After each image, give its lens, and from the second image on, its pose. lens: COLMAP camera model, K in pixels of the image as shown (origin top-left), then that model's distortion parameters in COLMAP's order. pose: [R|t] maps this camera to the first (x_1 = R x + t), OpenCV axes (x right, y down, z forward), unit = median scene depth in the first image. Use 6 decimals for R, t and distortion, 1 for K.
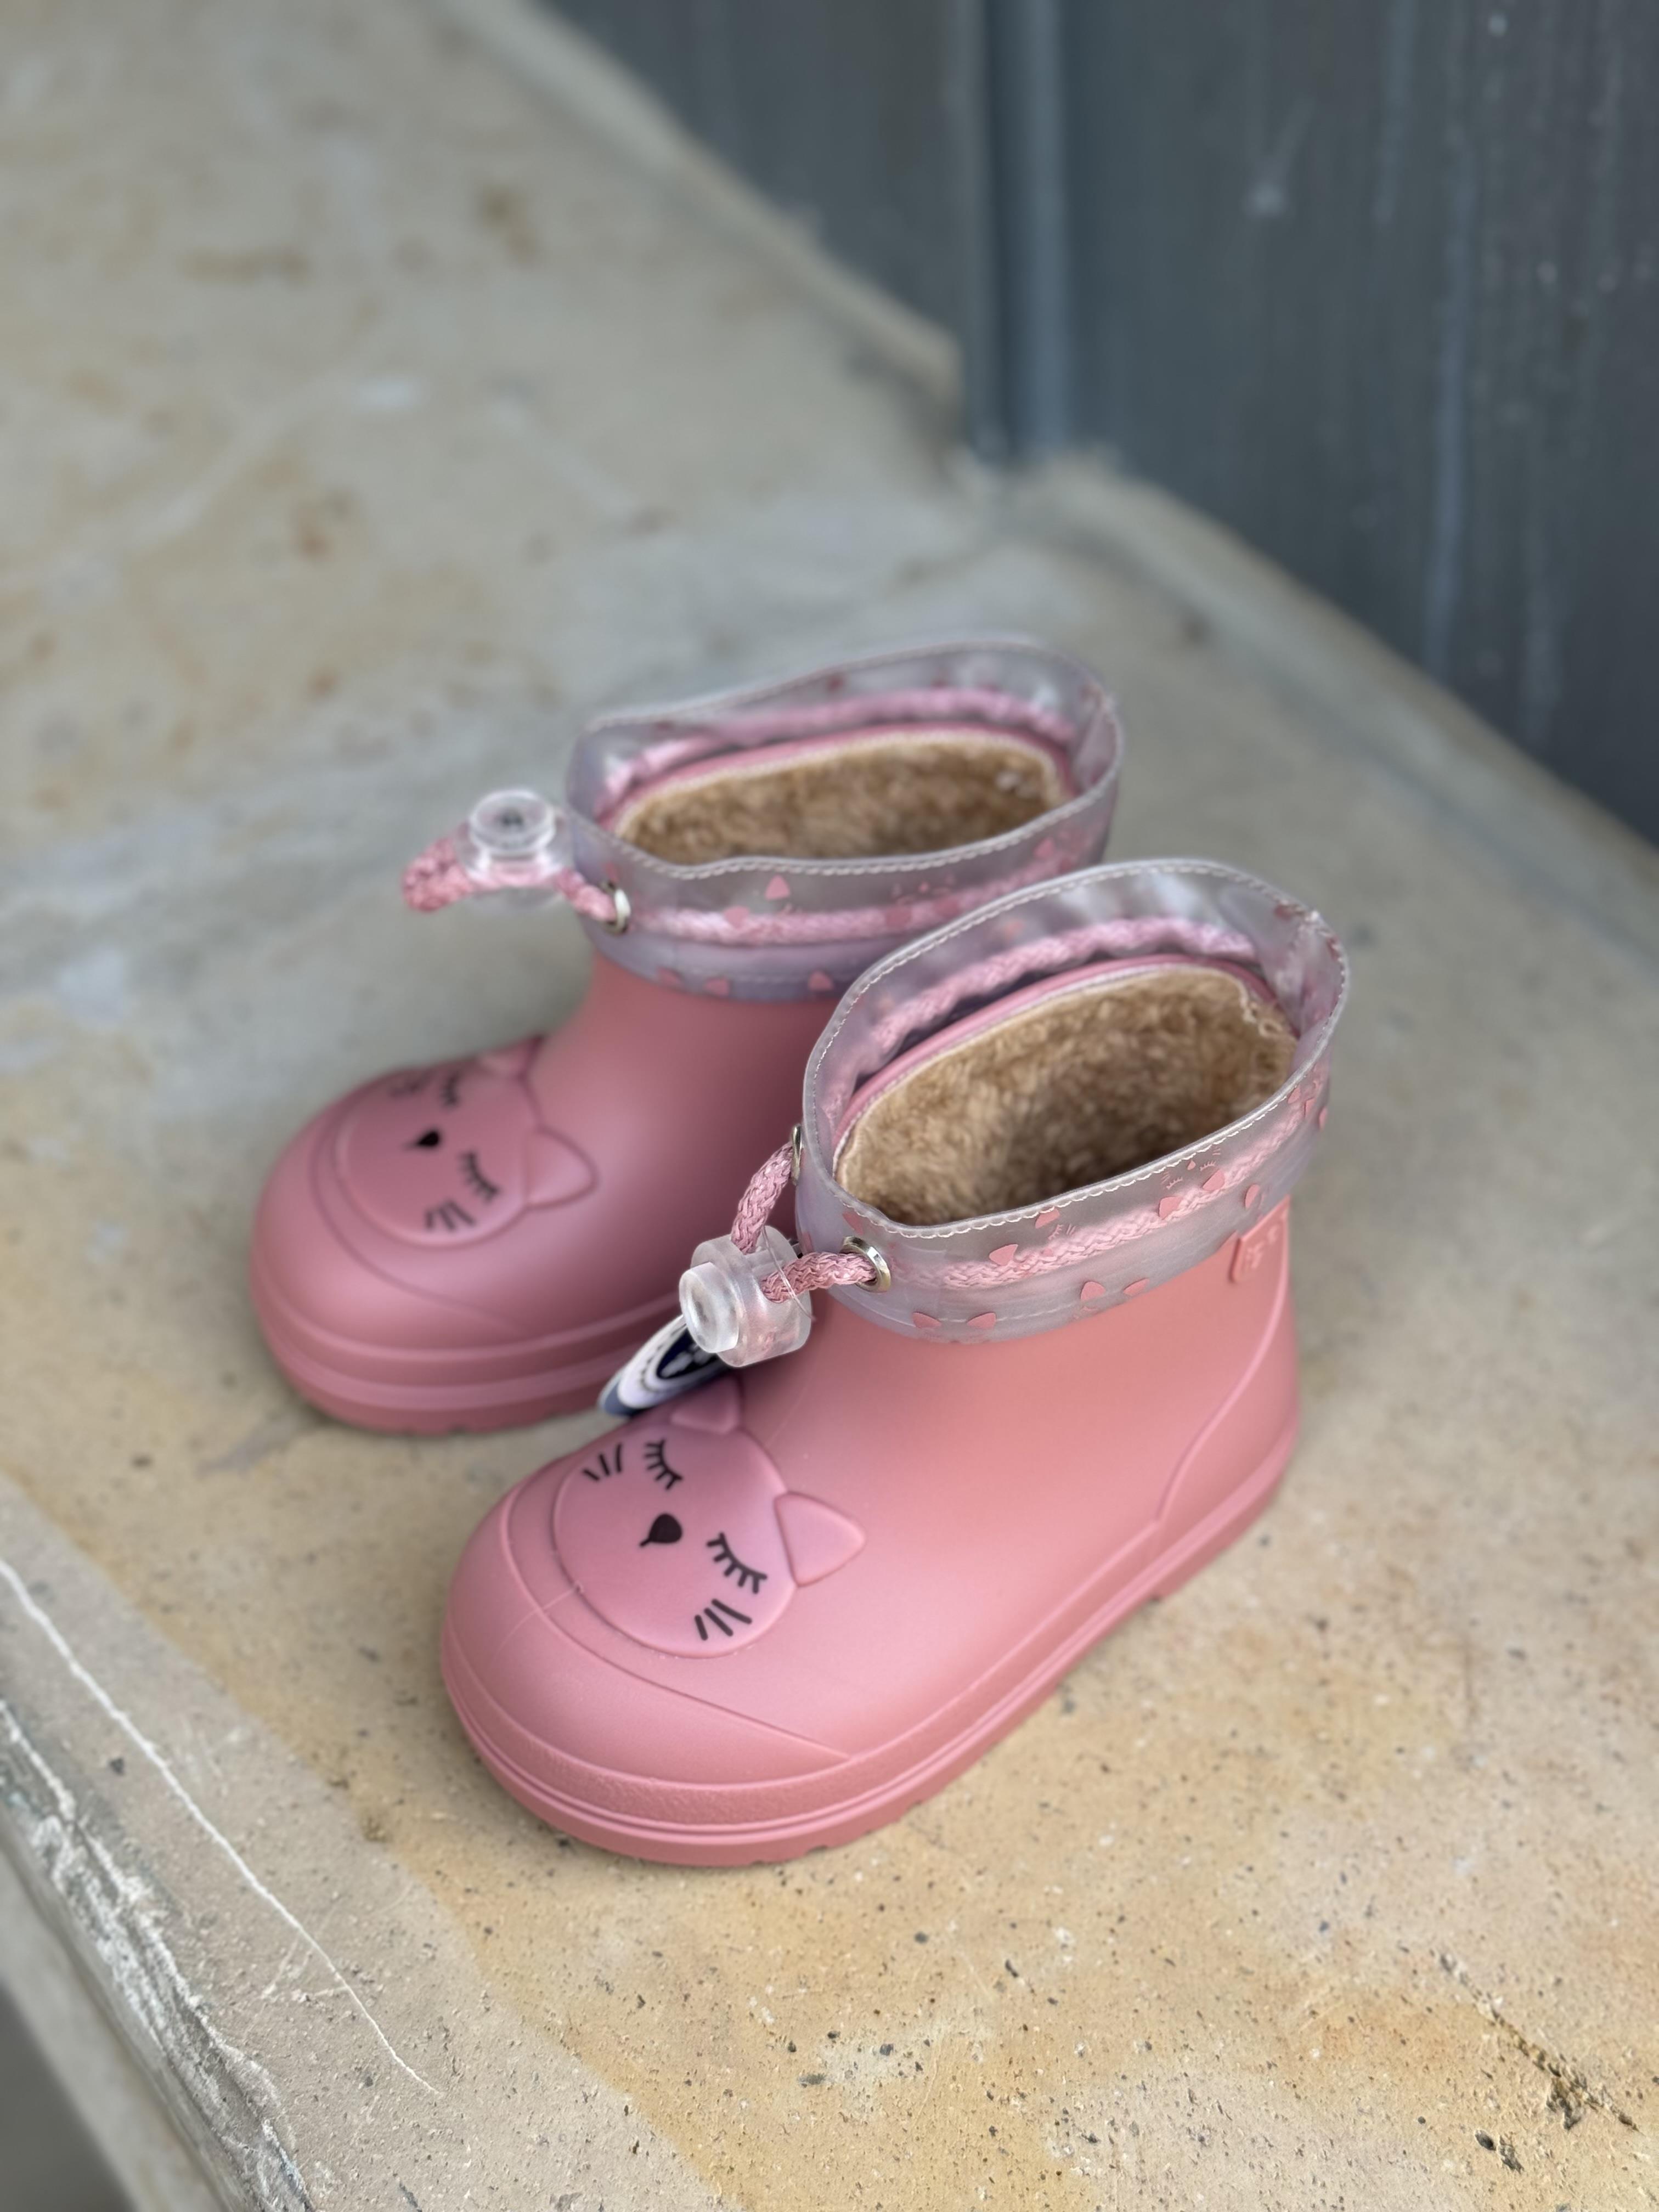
lens RADIAL K [[3180.0, 0, 817.8], [0, 3180.0, 1096.5], [0, 0, 1]] dist [0.049406, 0.000000]
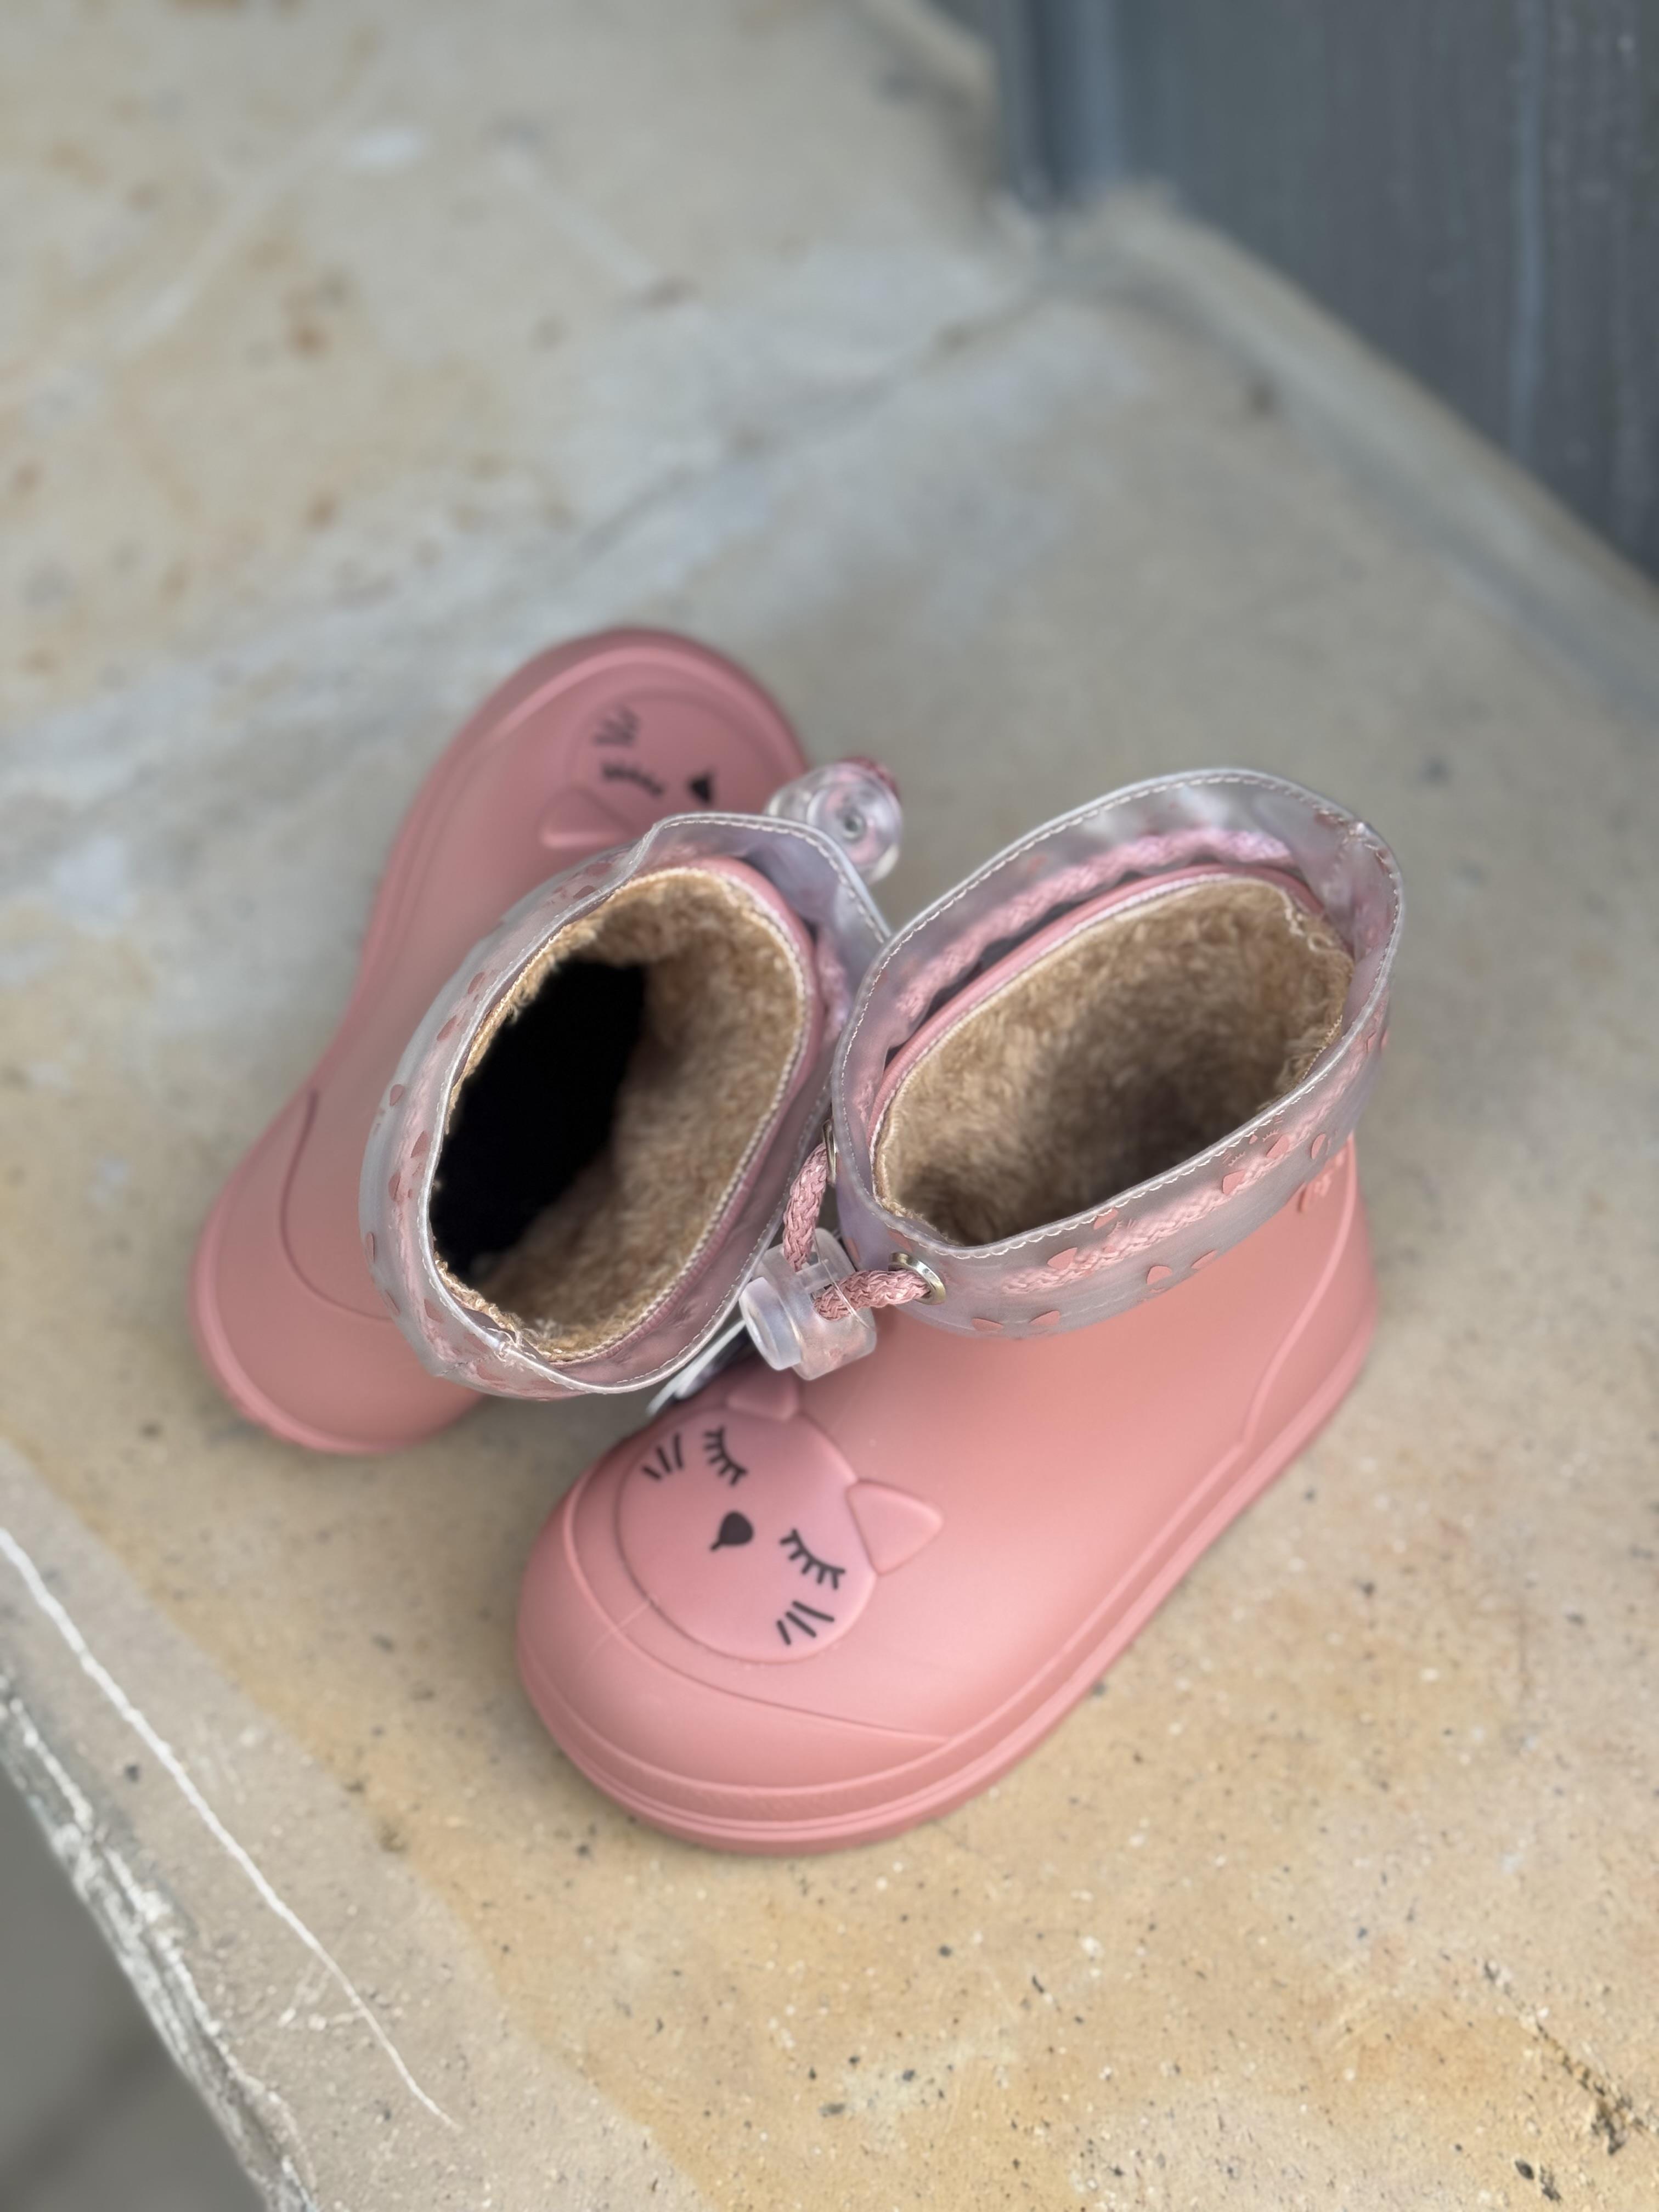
lens RADIAL K [[3180.0, 0, 799.0], [0, 3180.0, 1095.3], [0, 0, 1]] dist [0.049406, 0.000000]
pose [[0.997001, -0.032219, -0.070357, 0.060267], [0.043632, 0.984947, 0.167258, -0.147799], [0.063909, -0.169827, 0.983399, 0.076000]]
